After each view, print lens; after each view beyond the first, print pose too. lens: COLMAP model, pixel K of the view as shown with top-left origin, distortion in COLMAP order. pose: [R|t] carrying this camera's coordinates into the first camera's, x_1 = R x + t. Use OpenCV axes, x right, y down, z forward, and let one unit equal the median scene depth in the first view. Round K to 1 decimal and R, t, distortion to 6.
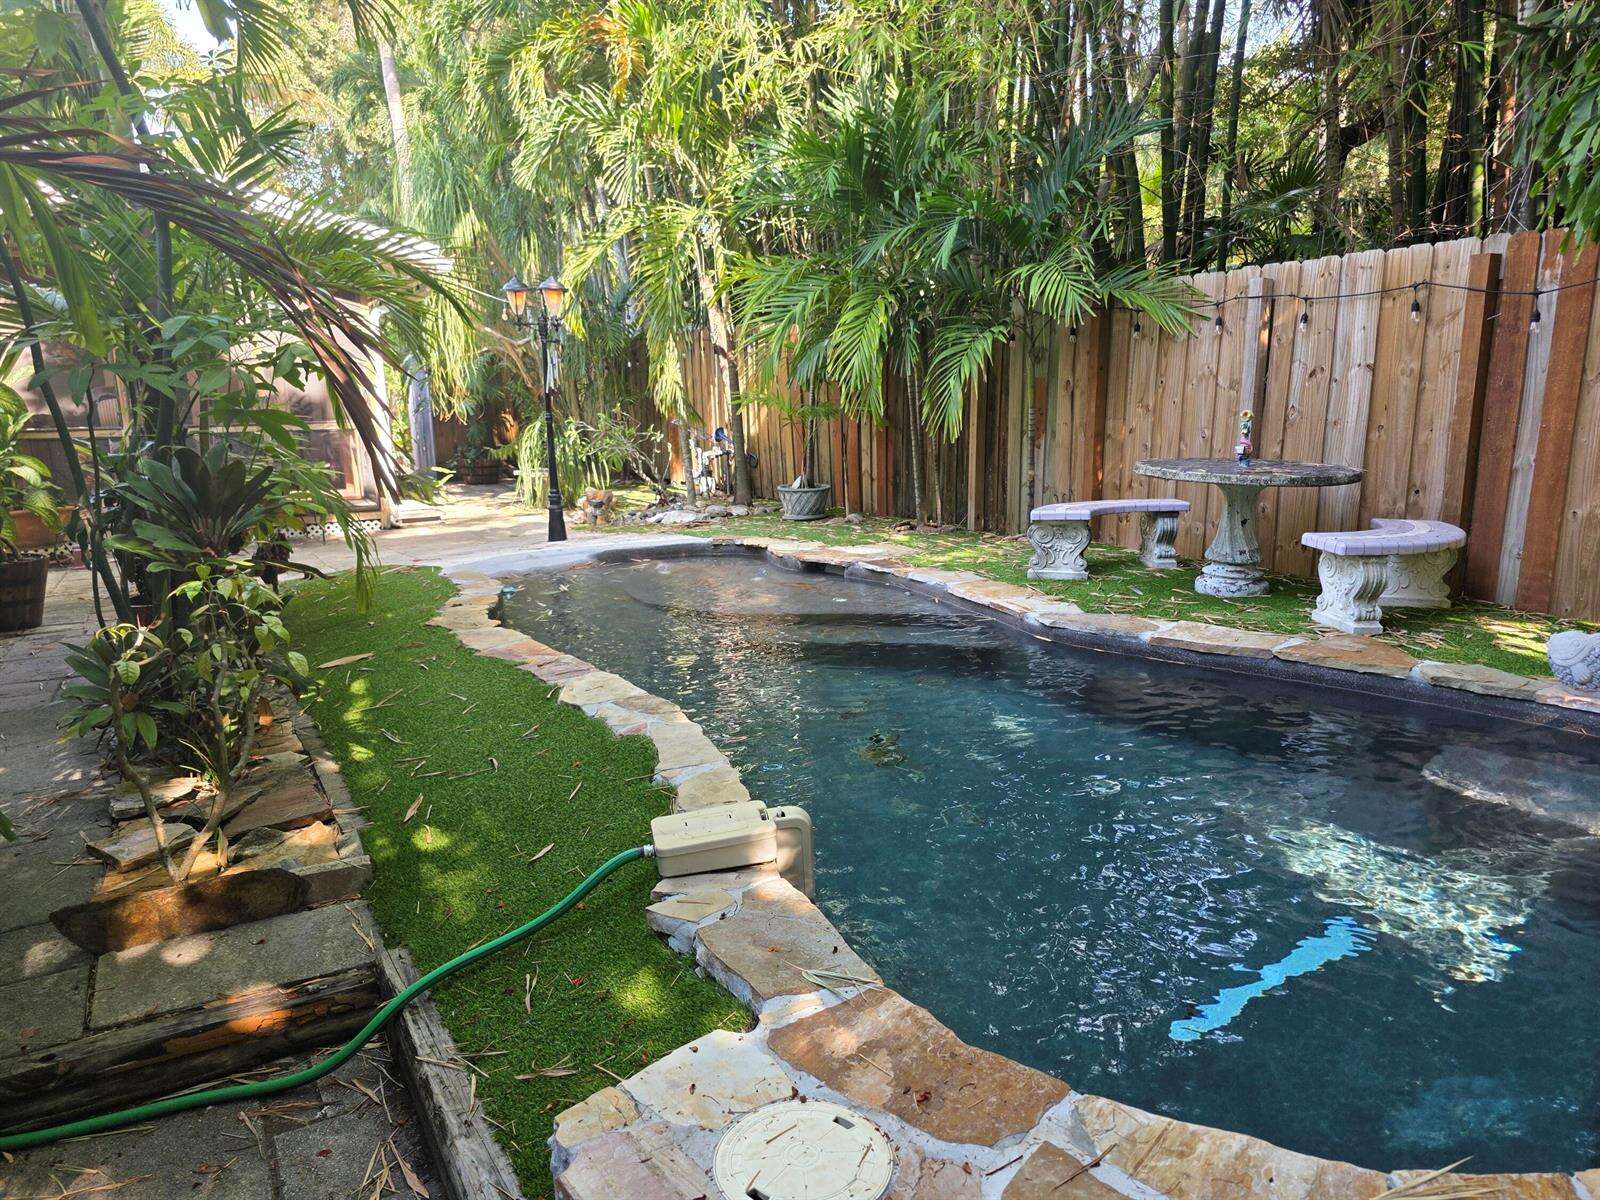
lens RADIAL K [[1080.9, 0, 814.7], [0, 1080.9, 597.1], [0, 0, 1]] dist [0.067394, -0.053376]
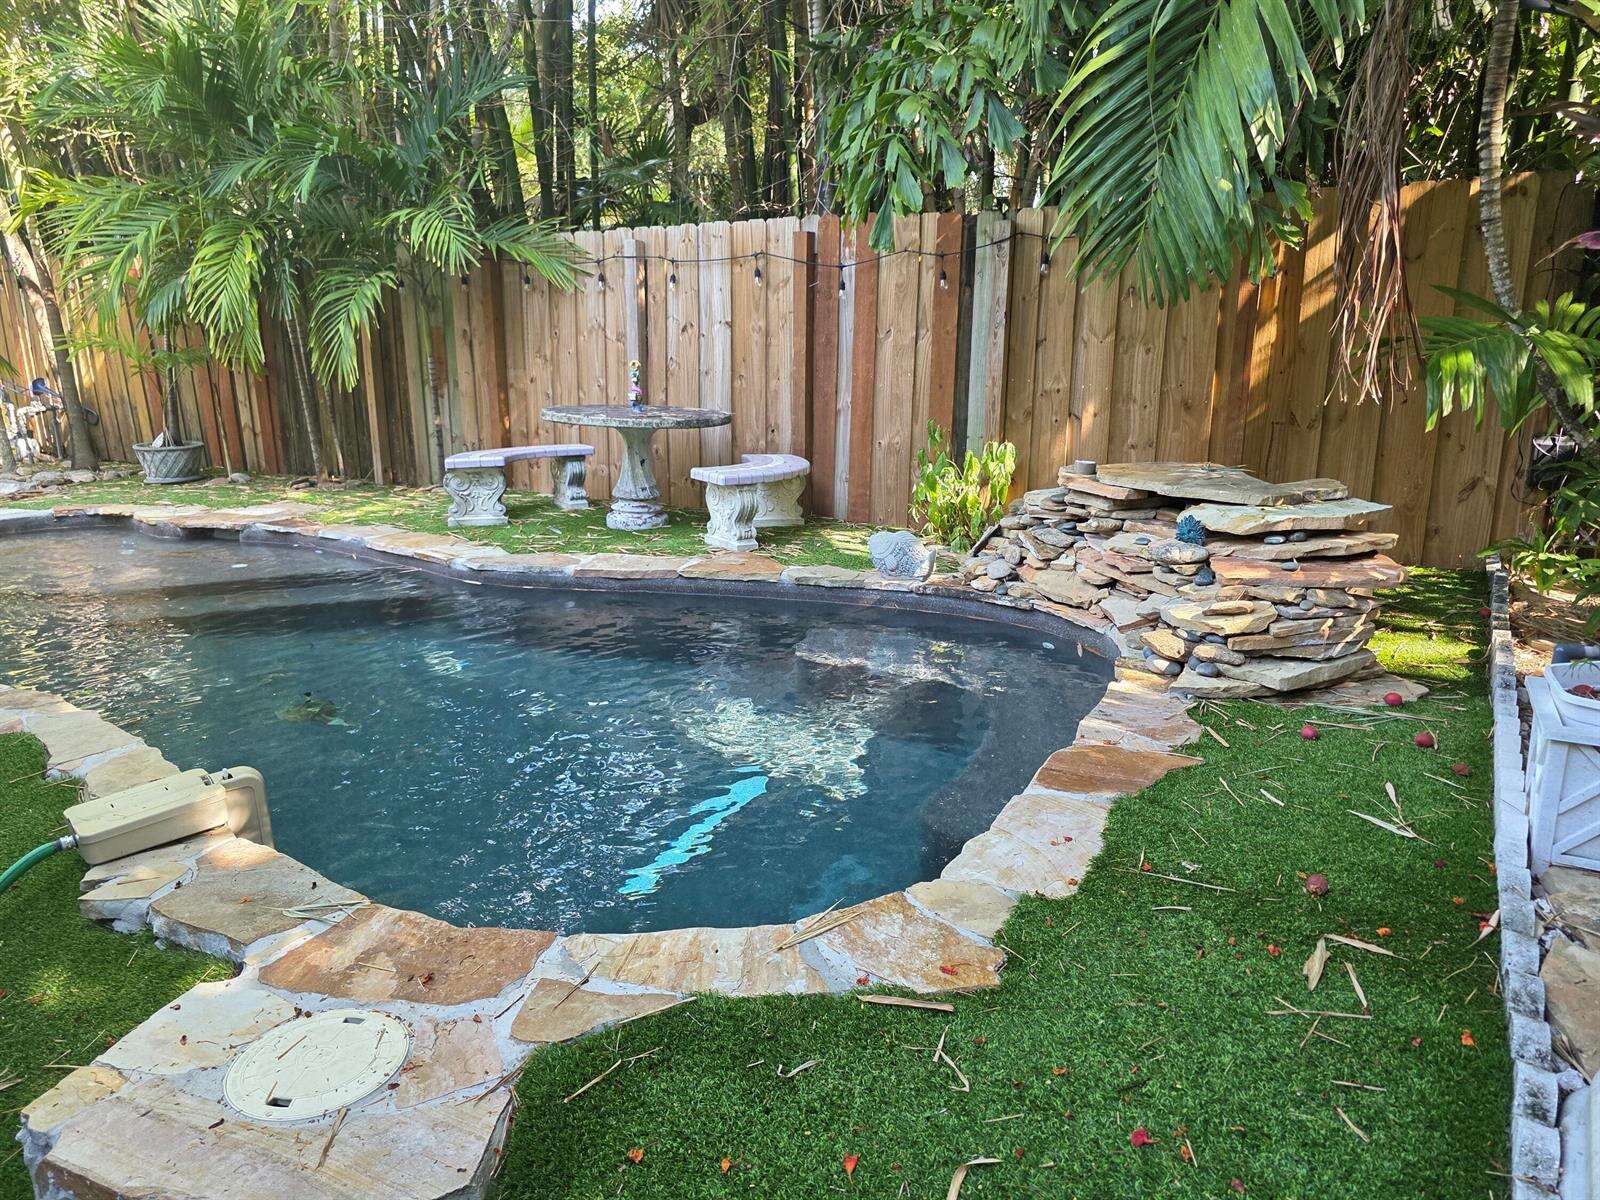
lens RADIAL K [[1080.9, 0, 788.2], [0, 1080.9, 598.1], [0, 0, 1]] dist [0.067394, -0.053376]
pose [[0.870579, -0.105256, 0.480638, -0.023072], [0.084480, 0.994320, 0.064729, 0.010225], [-0.484721, -0.015747, 0.874527, -0.042925]]
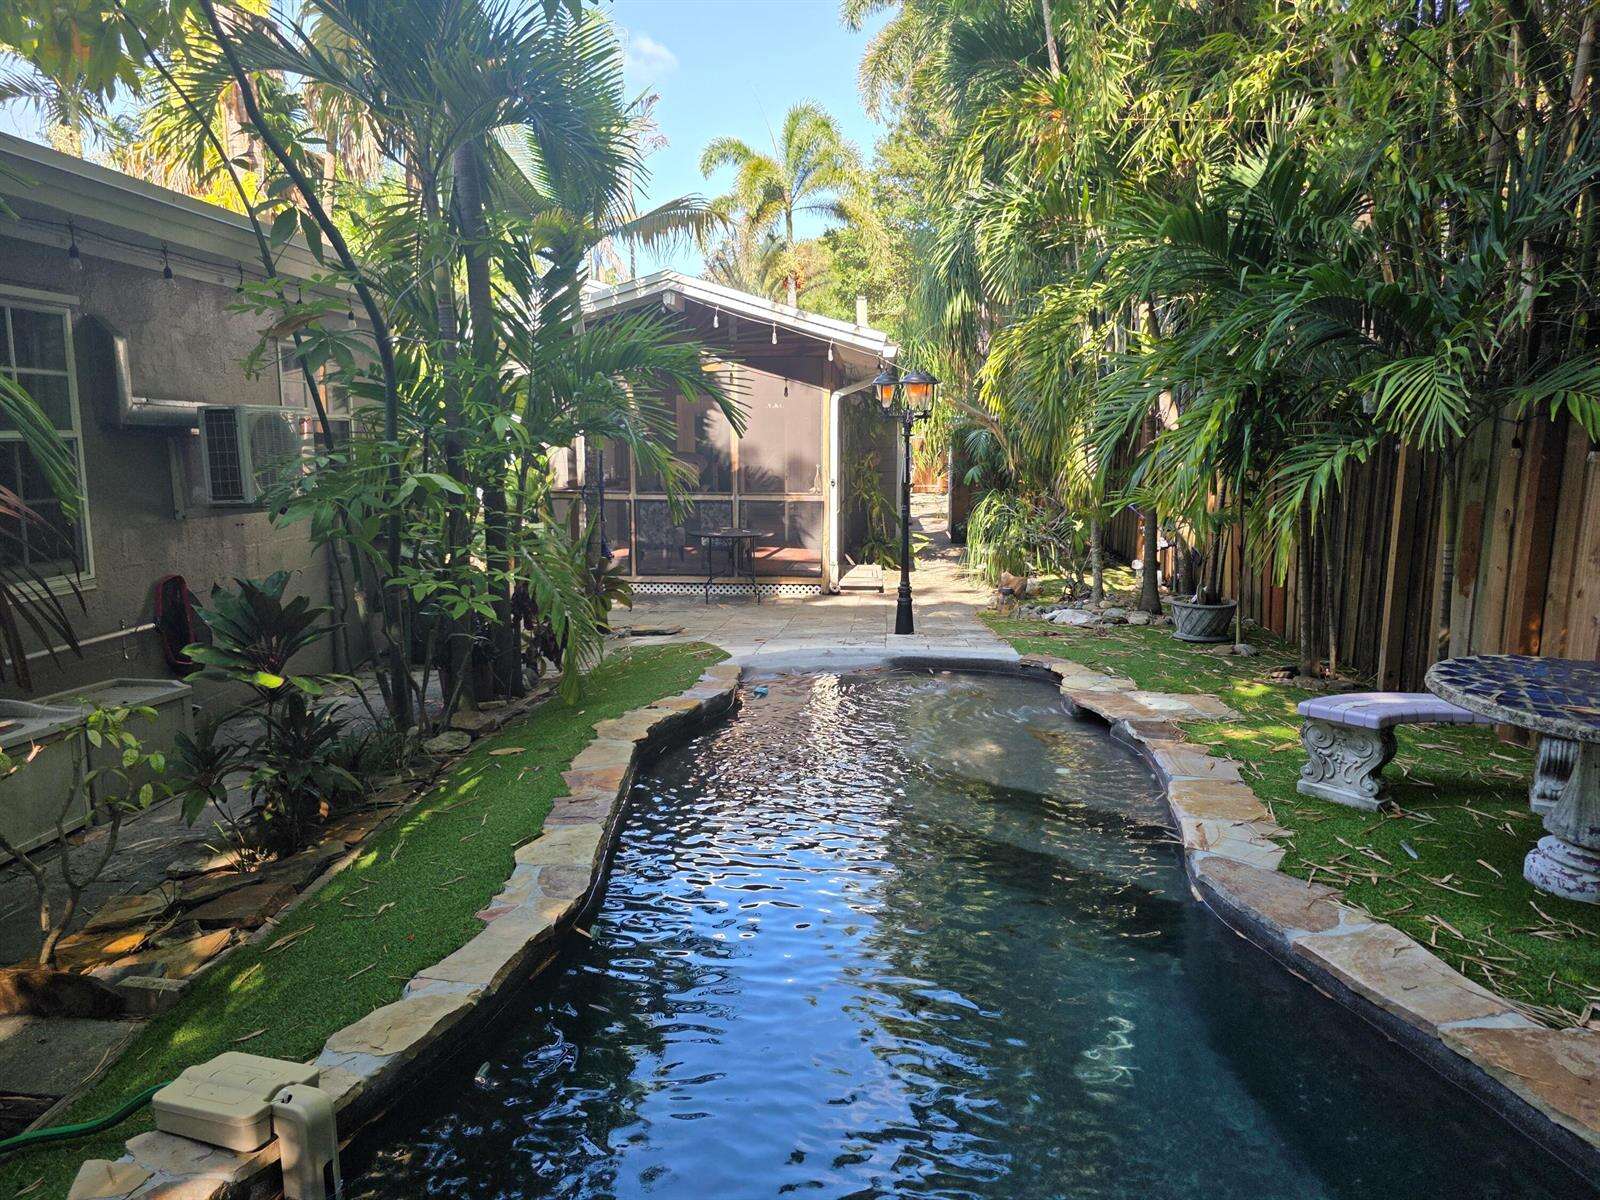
lens RADIAL K [[1080.9, 0, 800.4], [0, 1080.9, 596.5], [0, 0, 1]] dist [0.067394, -0.053376]
pose [[0.830598, 0.106004, -0.546690, 0.321347], [-0.128279, 0.991735, -0.002597, -0.106349], [0.541896, 0.072286, 0.837331, 0.200457]]
